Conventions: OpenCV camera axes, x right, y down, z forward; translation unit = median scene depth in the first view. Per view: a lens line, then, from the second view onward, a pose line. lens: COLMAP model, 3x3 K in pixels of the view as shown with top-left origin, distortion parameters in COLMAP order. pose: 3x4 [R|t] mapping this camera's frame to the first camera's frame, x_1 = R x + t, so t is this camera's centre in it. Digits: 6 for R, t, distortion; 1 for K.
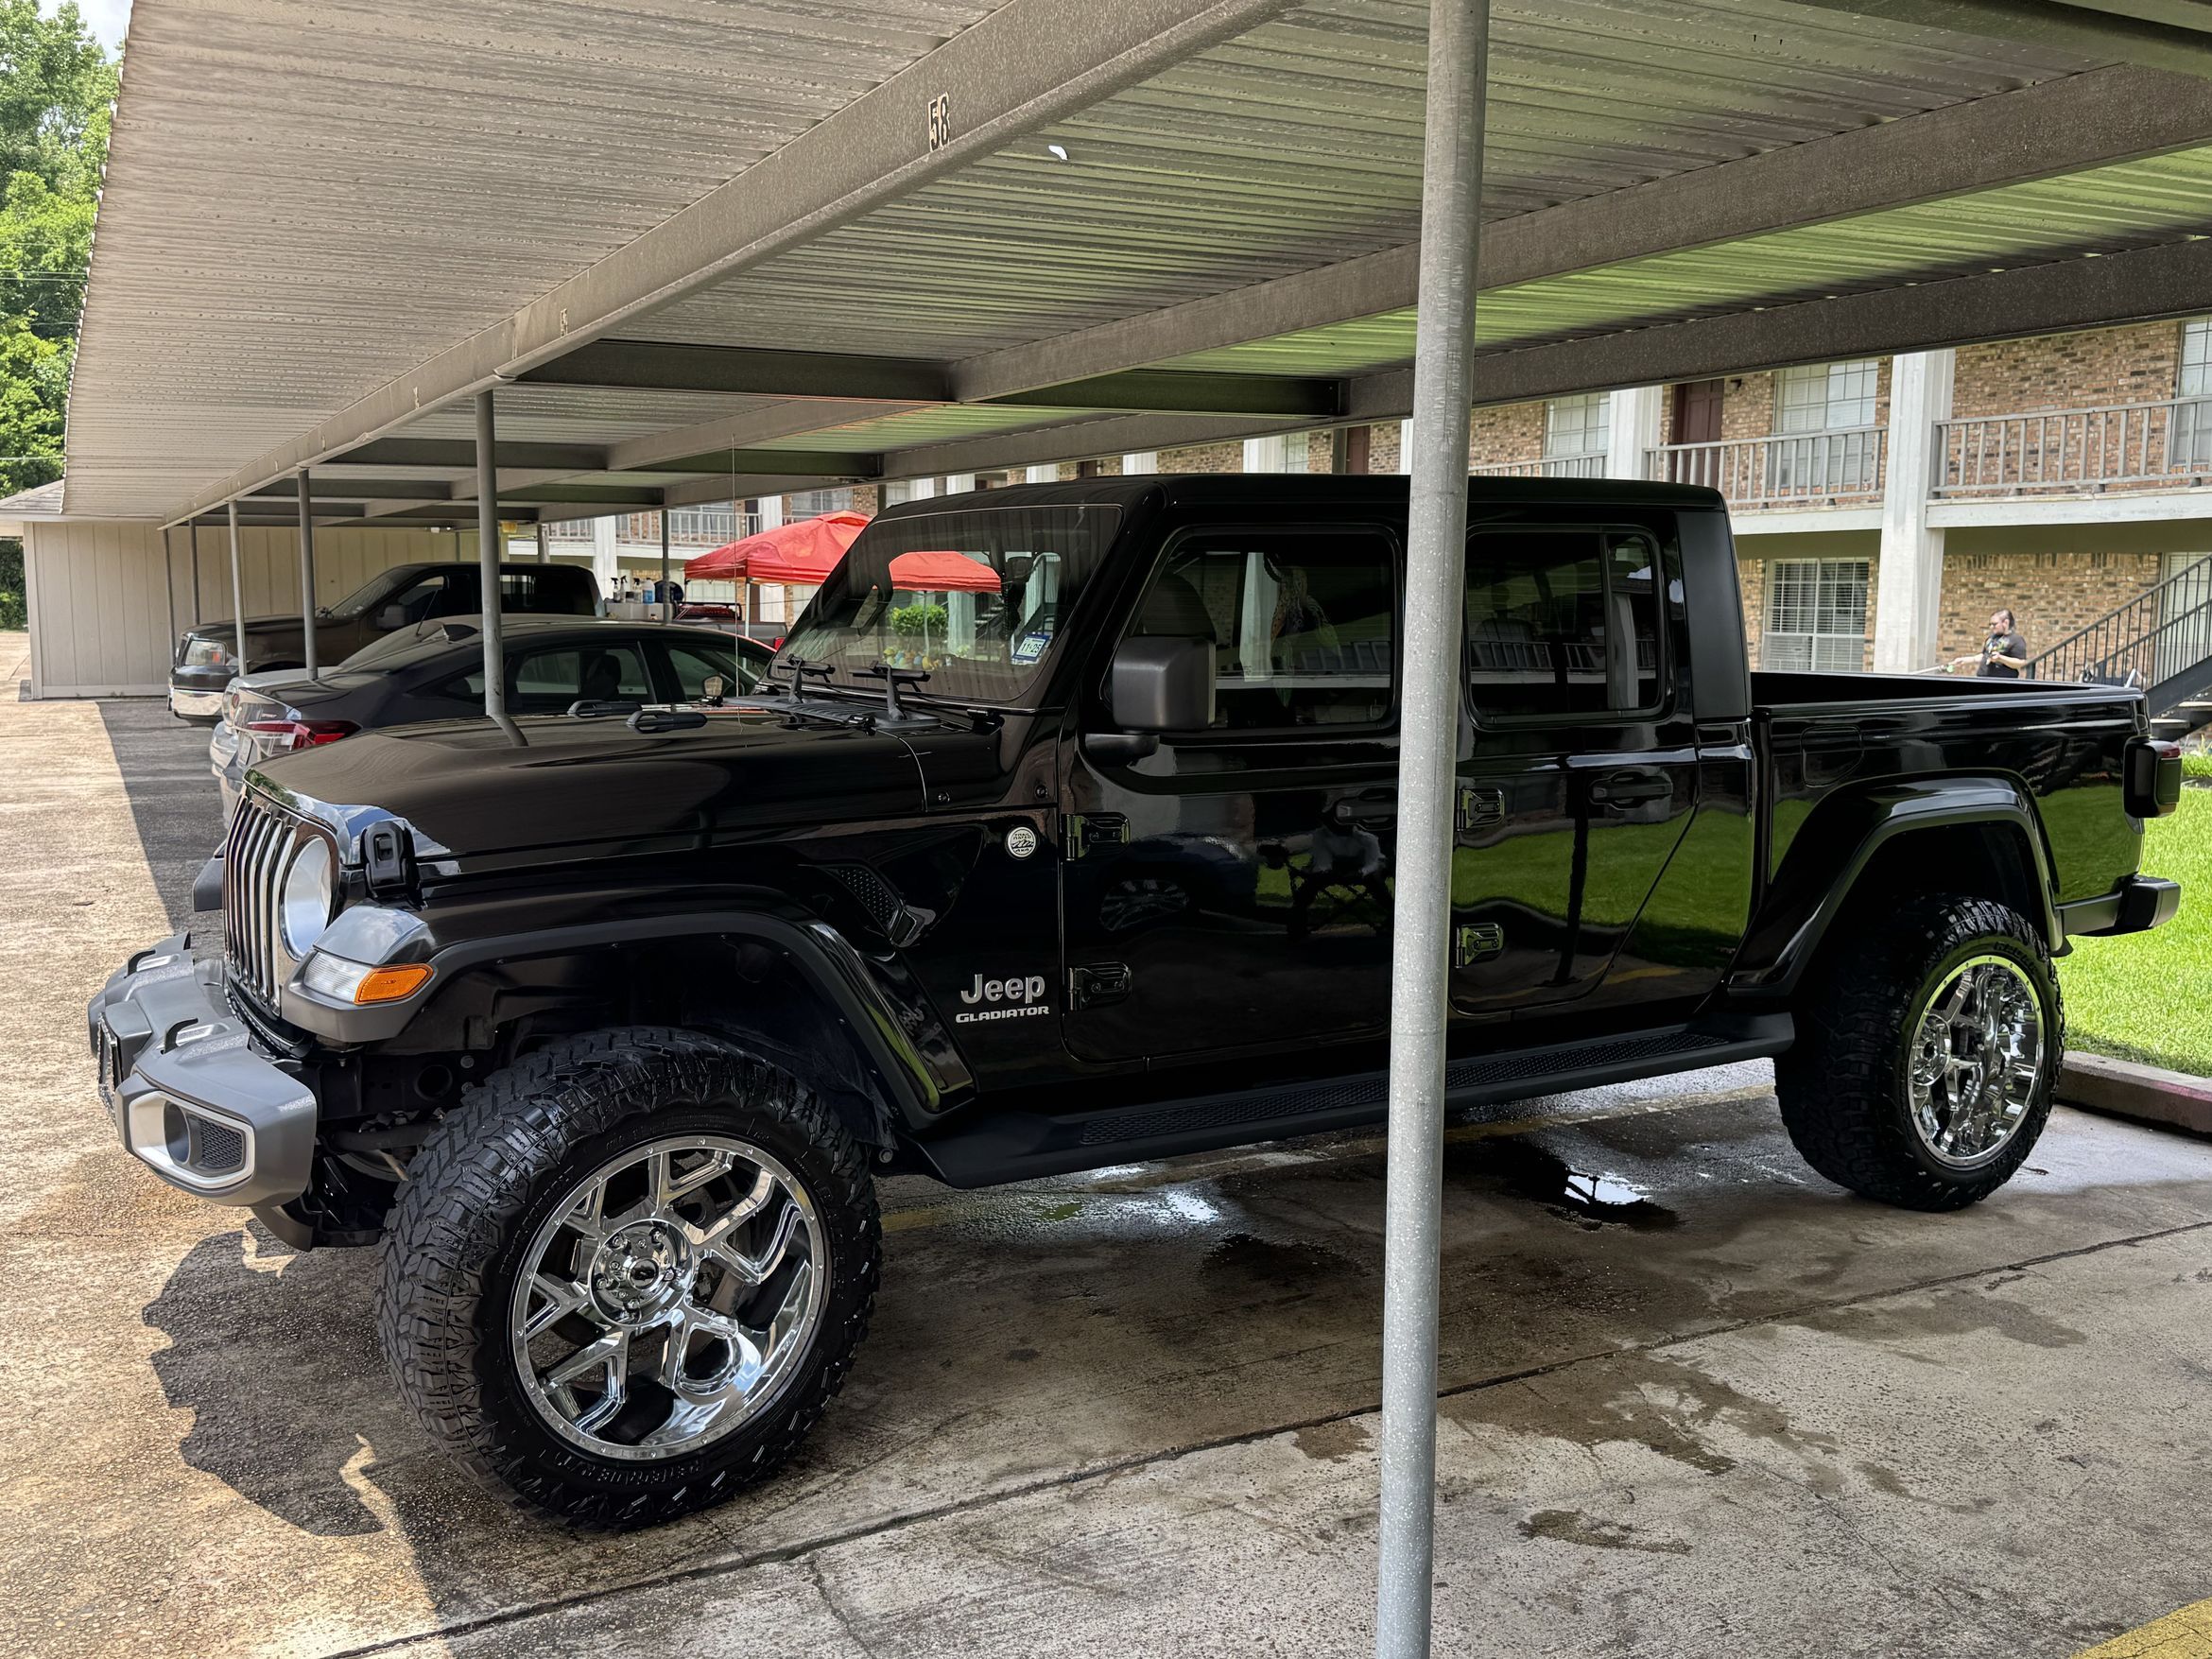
lens RADIAL K [[1950.9, 0, 1106.2], [0, 1950.9, 834.5], [0, 0, 1]] dist [0.051118, -0.099596]
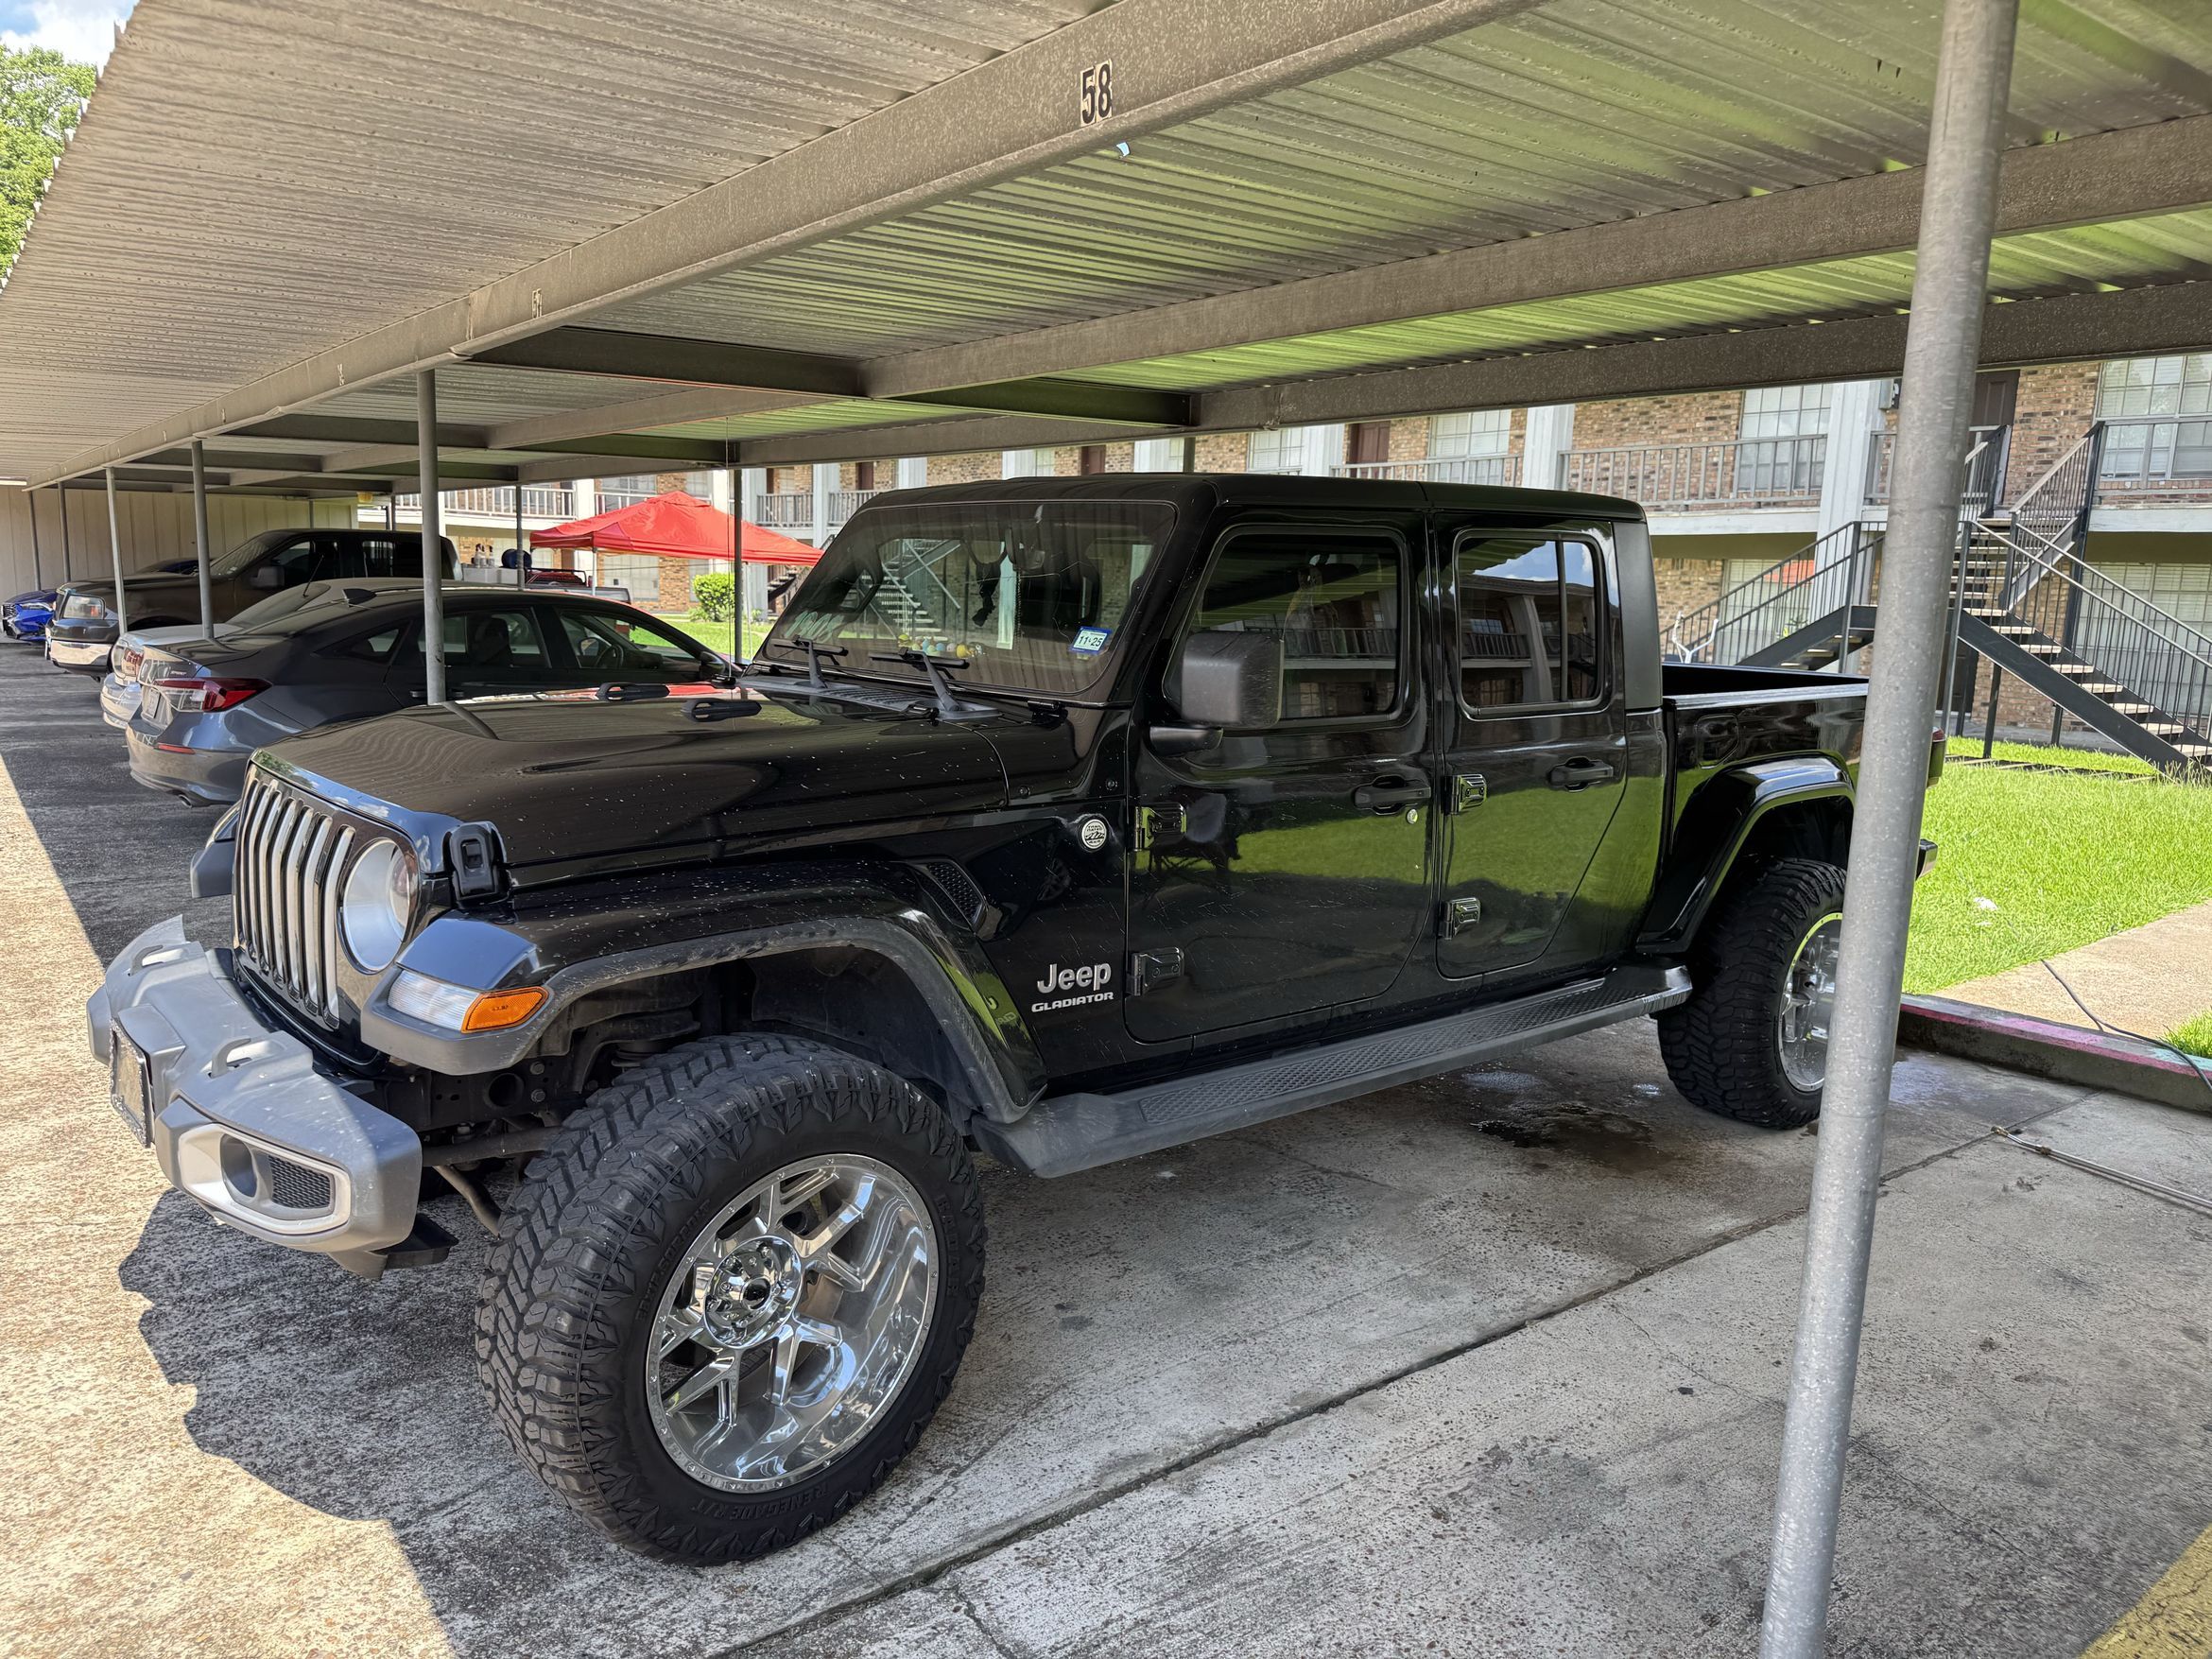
lens RADIAL K [[1569.3, 0, 1111.9], [0, 1569.3, 832.3], [0, 0, 1]] dist [0.018839, -0.034431]
pose [[0.986772, -0.002341, 0.162097, -0.161118], [-0.004558, 0.999100, 0.042175, -0.030379], [-0.162050, -0.042356, 0.985873, 0.187423]]
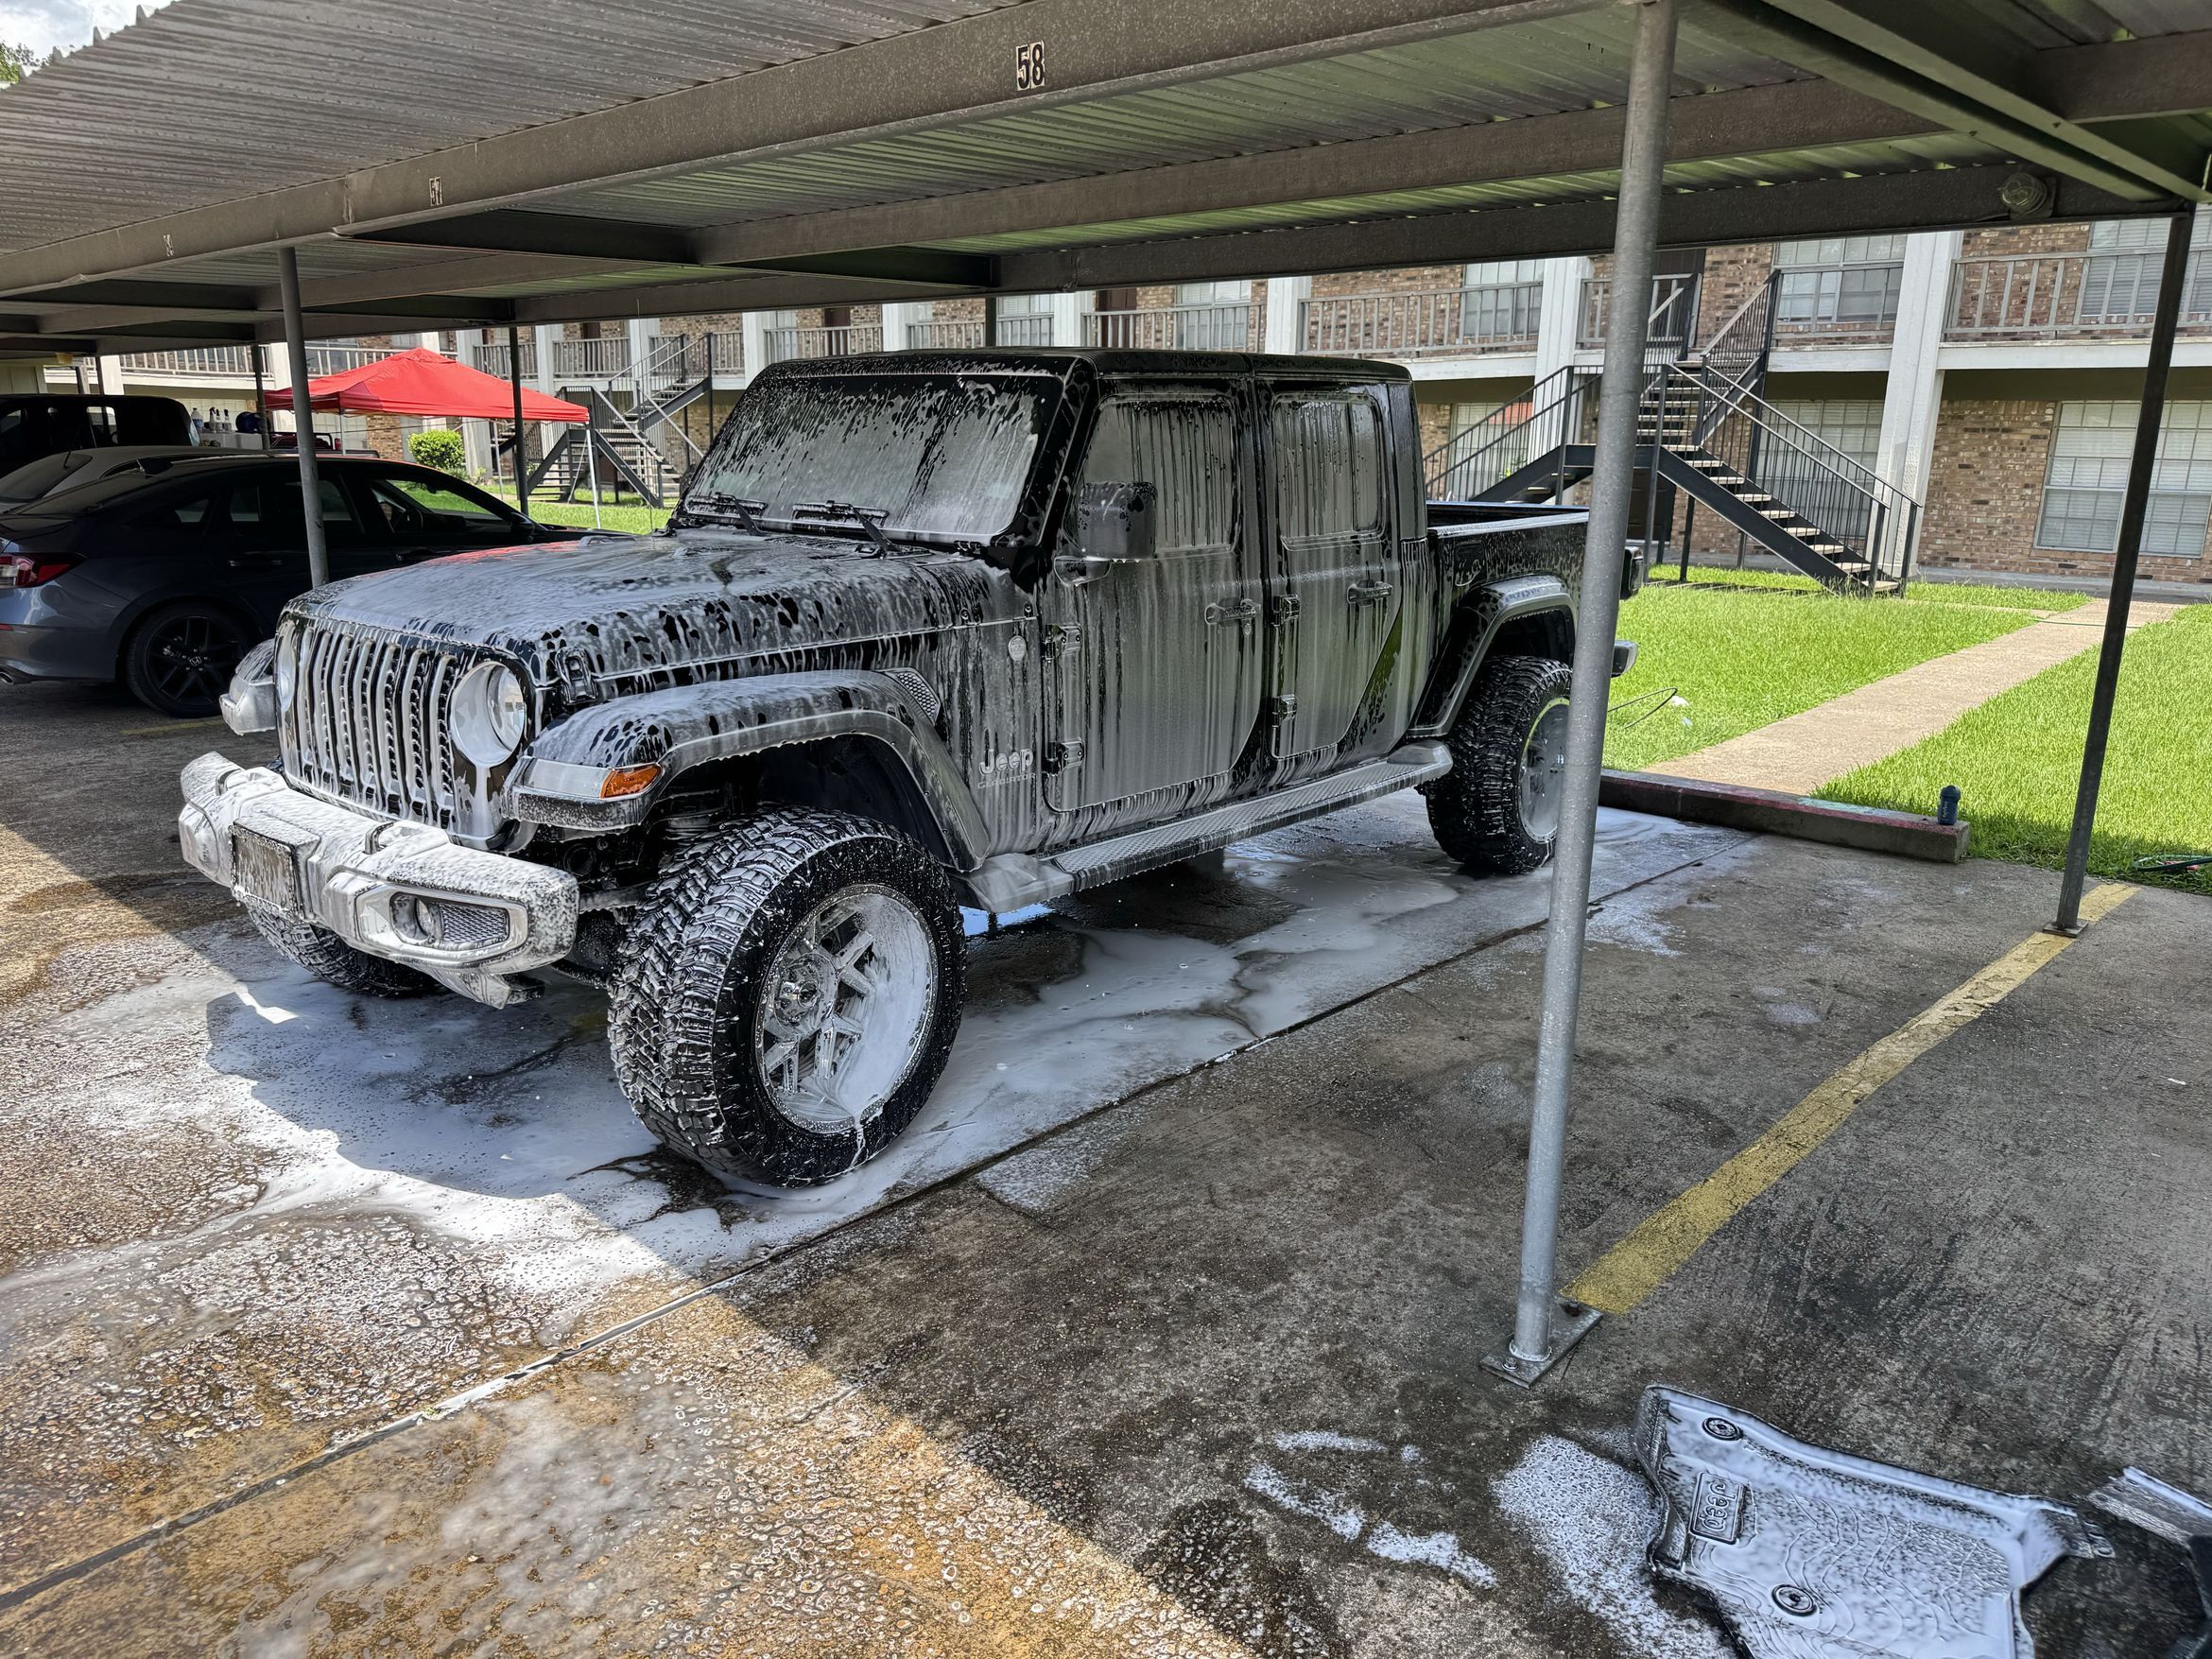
lens RADIAL K [[1569.3, 0, 1112.5], [0, 1569.3, 838.5], [0, 0, 1]] dist [0.018839, -0.034431]
pose [[0.947618, -0.074442, 0.310609, -0.306240], [0.031941, 0.989673, 0.139742, -0.011583], [-0.317804, -0.122501, 0.940210, -0.014237]]
